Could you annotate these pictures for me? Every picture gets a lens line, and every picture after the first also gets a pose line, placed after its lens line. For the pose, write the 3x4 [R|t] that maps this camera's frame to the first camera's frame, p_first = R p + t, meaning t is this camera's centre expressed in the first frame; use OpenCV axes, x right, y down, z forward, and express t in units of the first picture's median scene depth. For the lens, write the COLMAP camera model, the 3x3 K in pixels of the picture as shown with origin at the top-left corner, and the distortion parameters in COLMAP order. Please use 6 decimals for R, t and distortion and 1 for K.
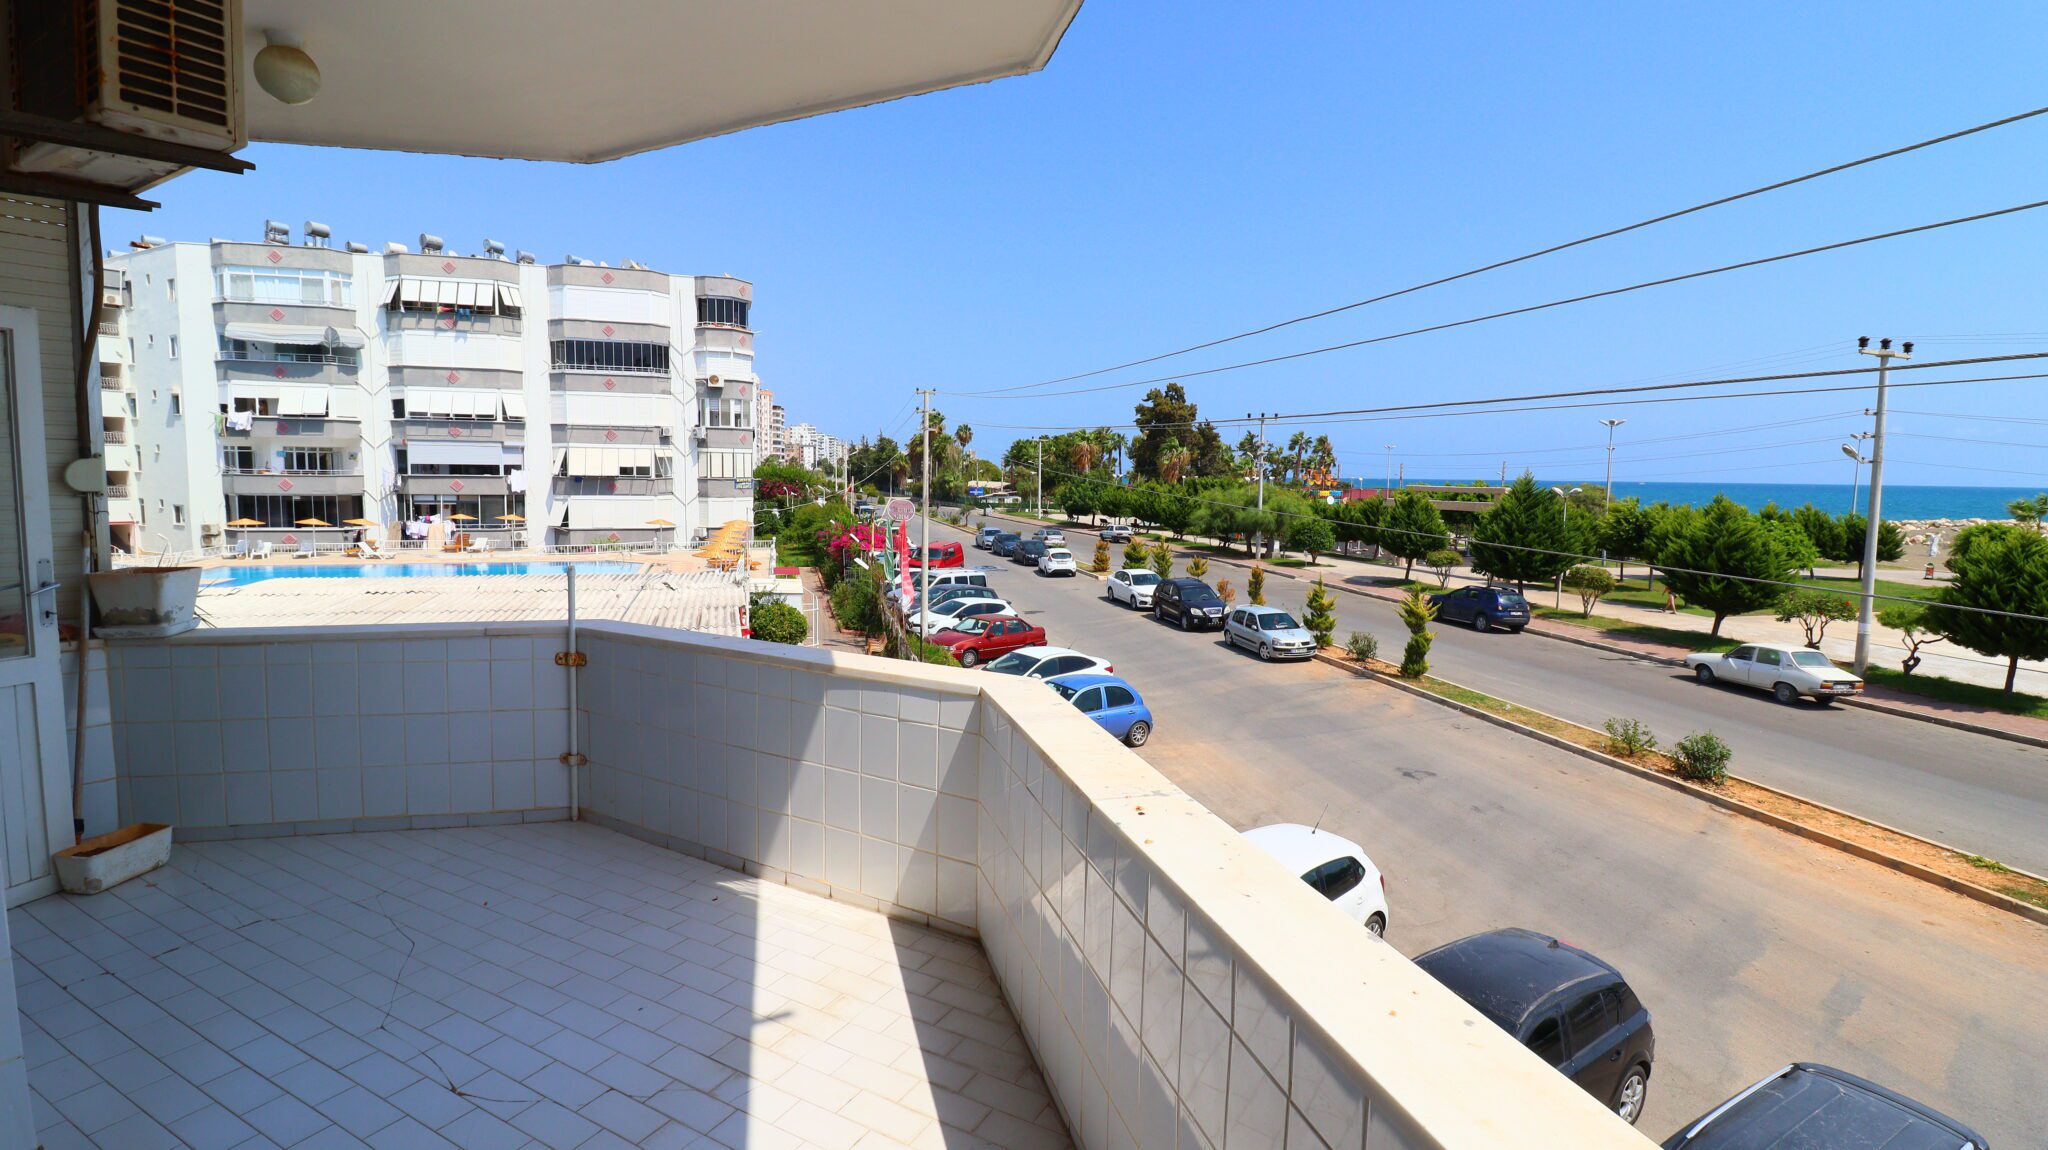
lens RADIAL K [[942.2, 0, 1013.9], [0, 942.2, 561.3], [0, 0, 1]] dist [-0.002722, -0.013233]
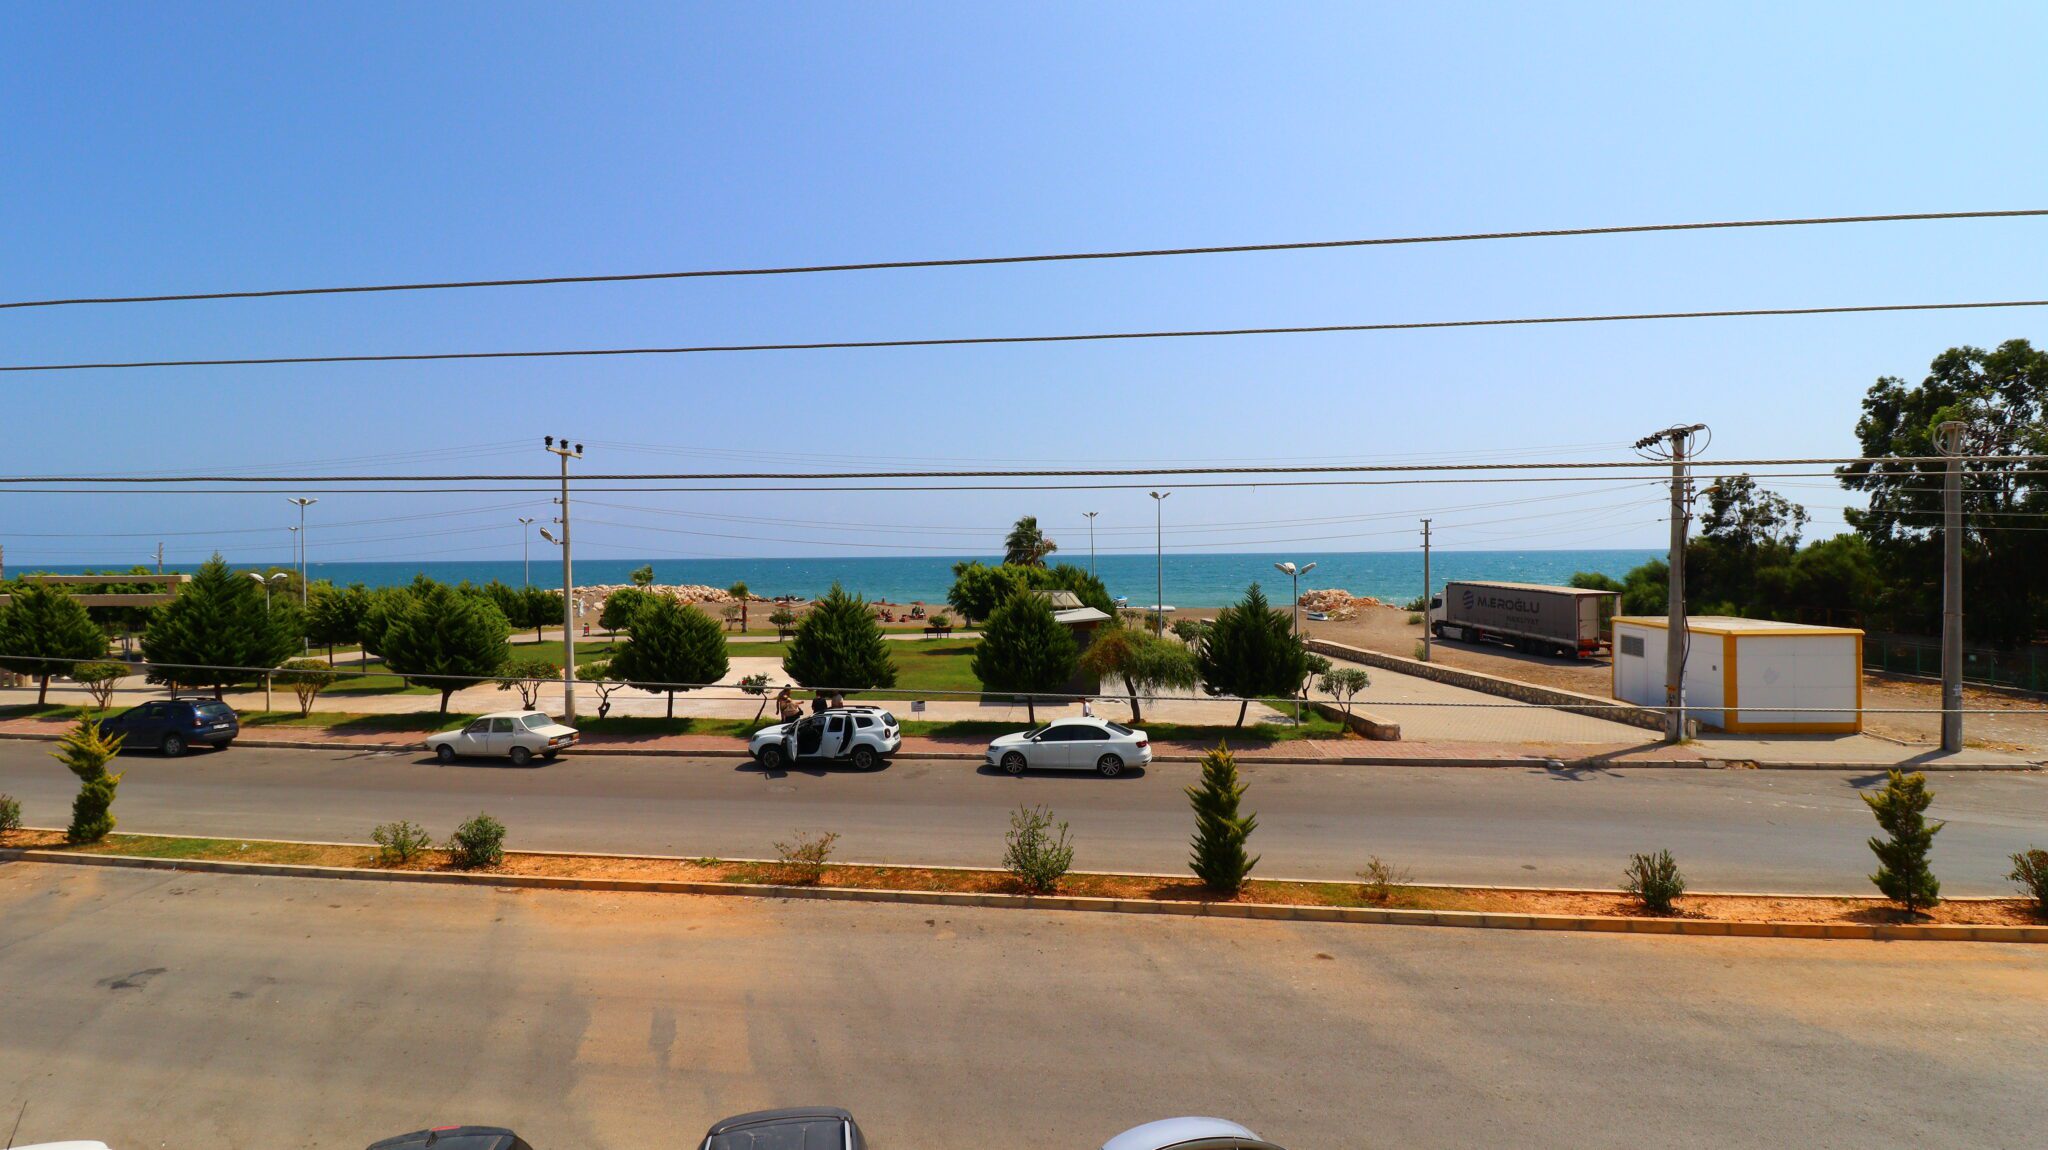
lens RADIAL K [[942.2, 0, 1013.9], [0, 942.2, 561.3], [0, 0, 1]] dist [-0.002722, -0.013233]
pose [[0.337167, -0.020103, 0.941230, -0.002168], [0.099656, 0.994917, -0.014449, -0.009206], [-0.936156, 0.098671, 0.337456, 0.063334]]
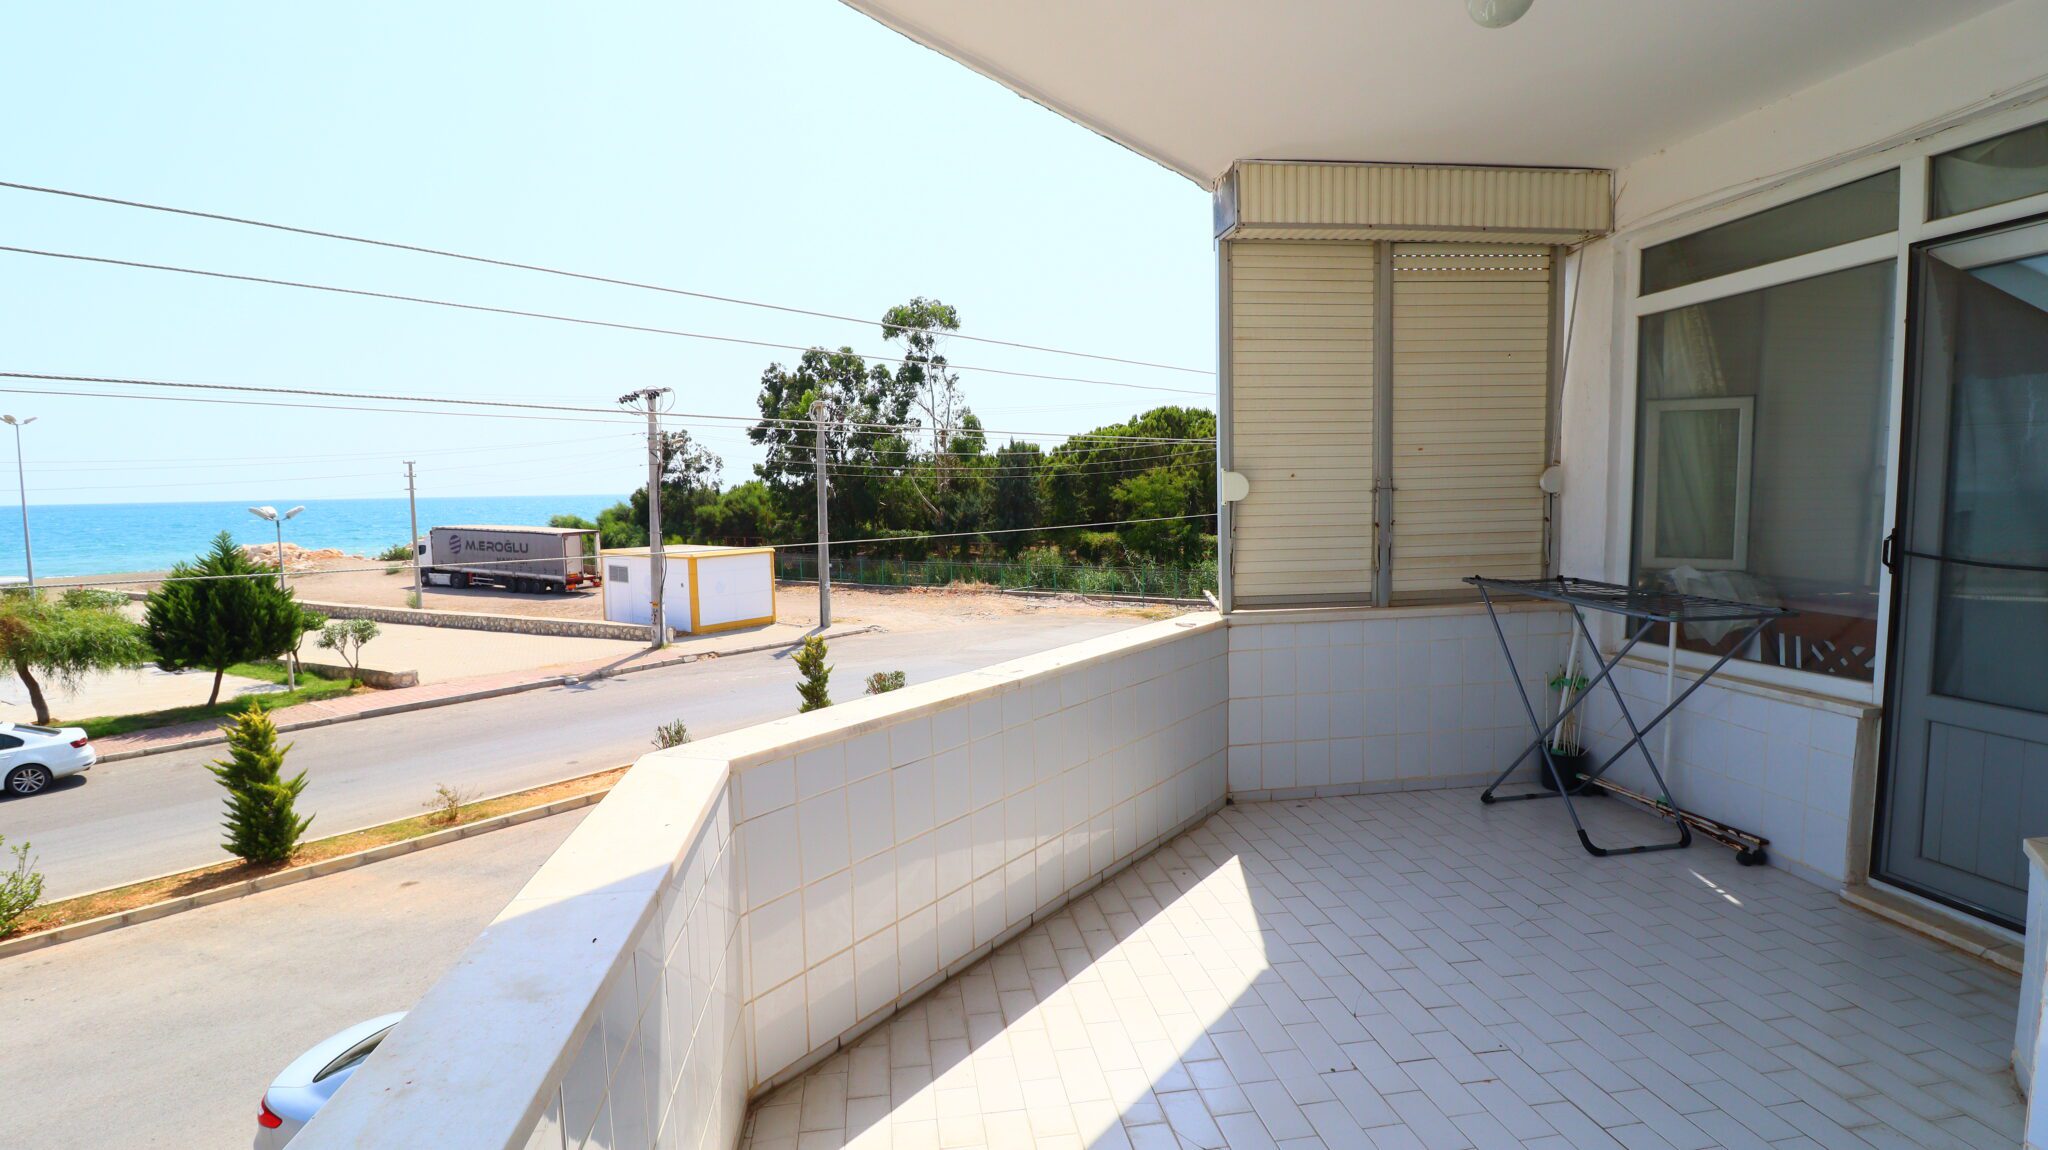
lens RADIAL K [[942.2, 0, 1013.9], [0, 942.2, 561.3], [0, 0, 1]] dist [-0.002722, -0.013233]
pose [[-0.615692, -0.062342, 0.785517, -0.069904], [0.081304, 0.986519, 0.142021, -0.009934], [-0.783782, 0.151307, -0.602323, 0.118233]]
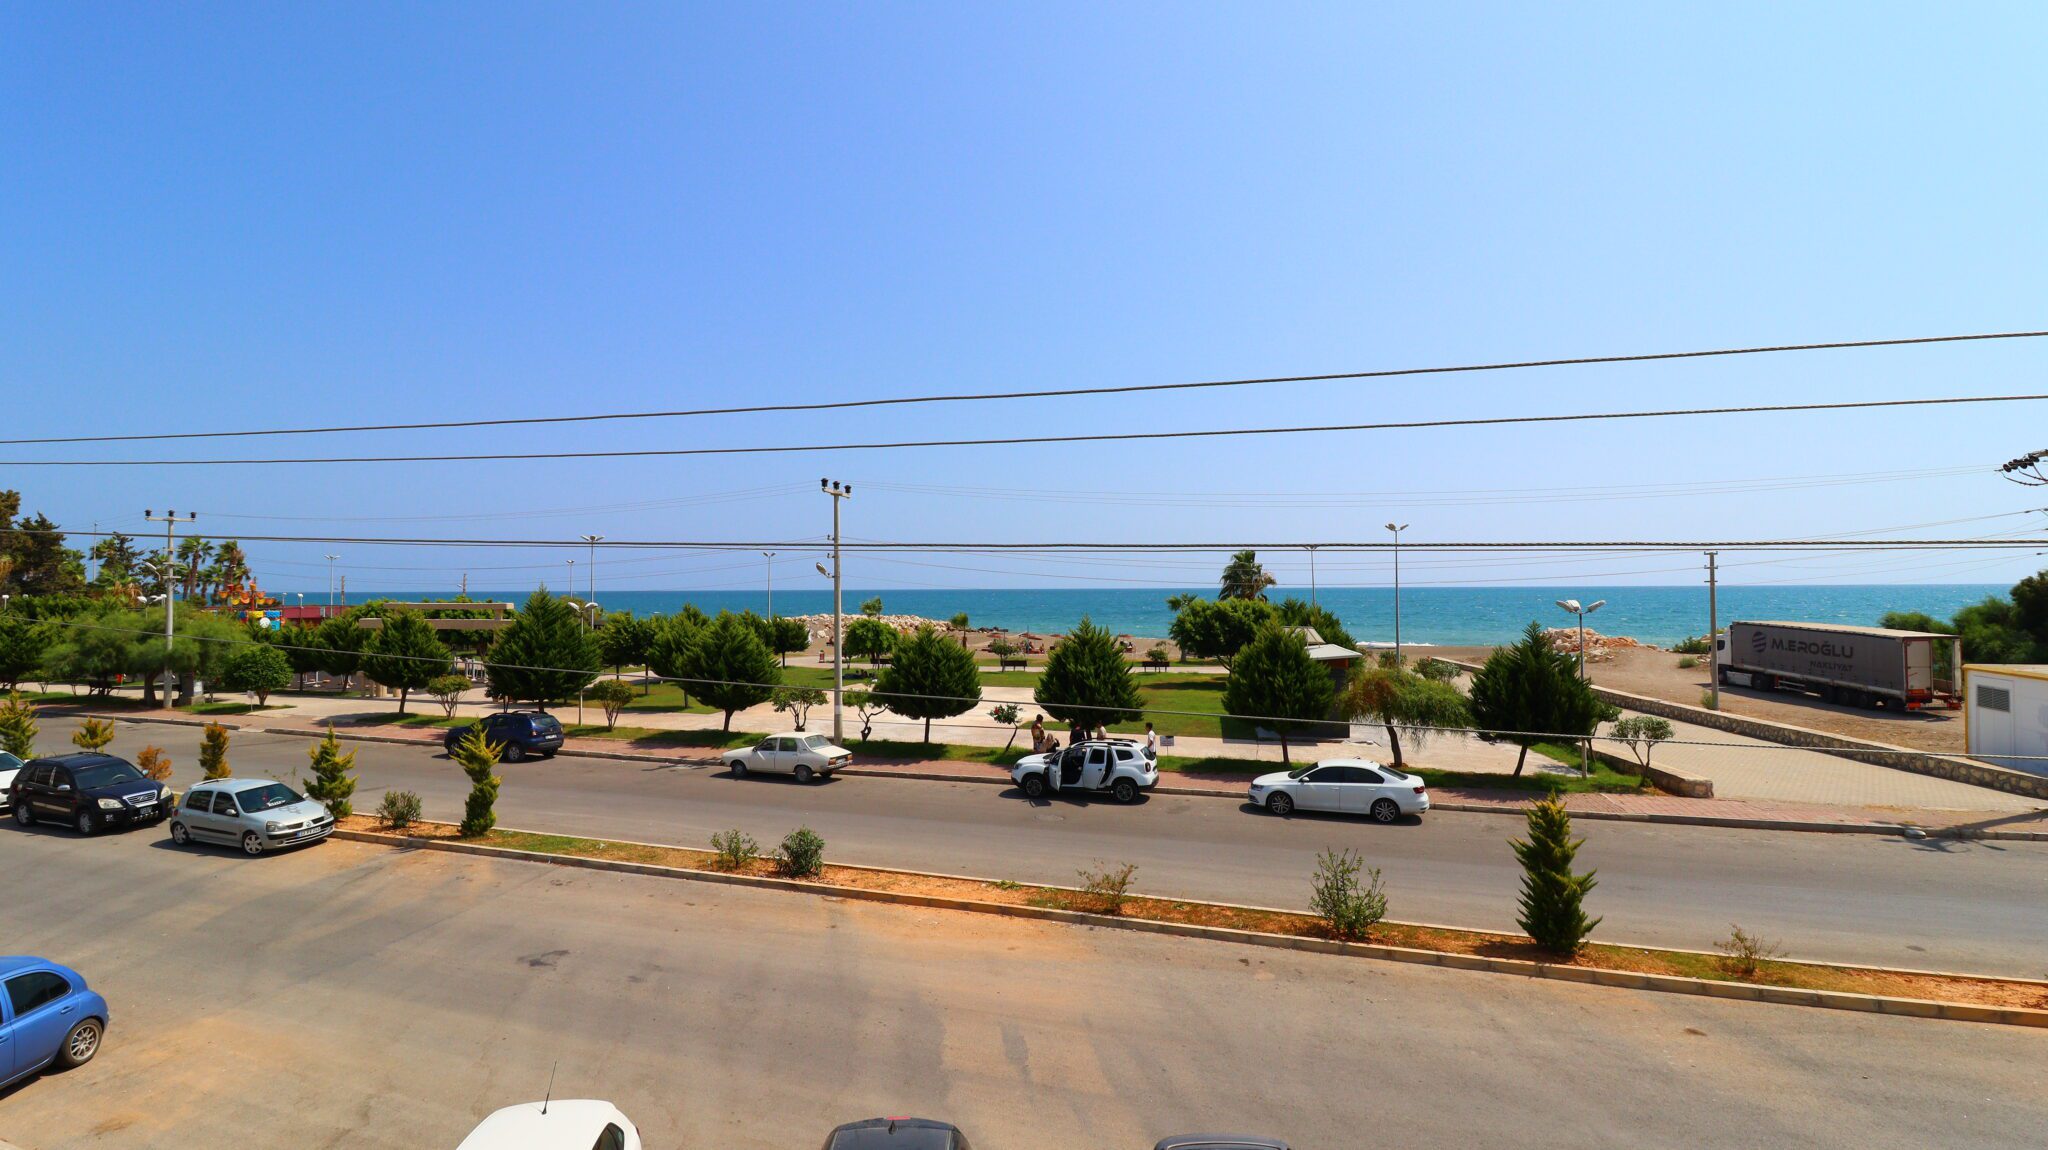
lens RADIAL K [[942.2, 0, 1013.9], [0, 942.2, 561.3], [0, 0, 1]] dist [-0.002722, -0.013233]
pose [[0.517286, 0.011713, 0.855733, -0.043158], [0.088637, 0.993796, -0.067184, -0.018062], [-0.851210, 0.110603, 0.513038, 0.119478]]
